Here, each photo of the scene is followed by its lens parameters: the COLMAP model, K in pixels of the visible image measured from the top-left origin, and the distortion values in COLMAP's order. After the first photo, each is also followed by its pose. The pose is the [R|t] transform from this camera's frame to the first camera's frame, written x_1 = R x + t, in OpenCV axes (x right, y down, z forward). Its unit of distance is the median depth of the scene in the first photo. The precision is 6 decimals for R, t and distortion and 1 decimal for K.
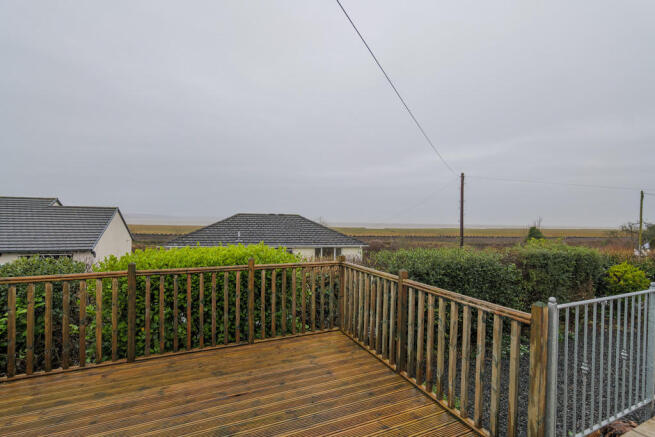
lens RADIAL K [[304.0, 0, 327.8], [0, 304.0, 220.5], [0, 0, 1]] dist [-0.021394, 0.005560]
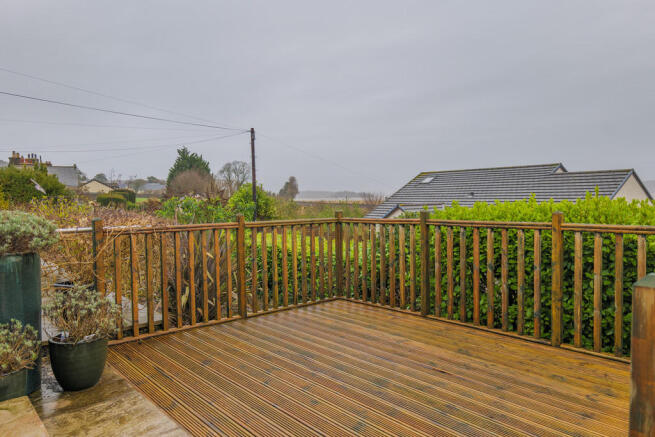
lens RADIAL K [[460.5, 0, 328.4], [0, 460.5, 217.0], [0, 0, 1]] dist [-0.006037, -0.000468]
pose [[0.292591, 0.029005, -0.955798, 0.605092], [0.016142, 0.999248, 0.035265, 0.107262], [0.956101, -0.025747, 0.291903, 0.310702]]
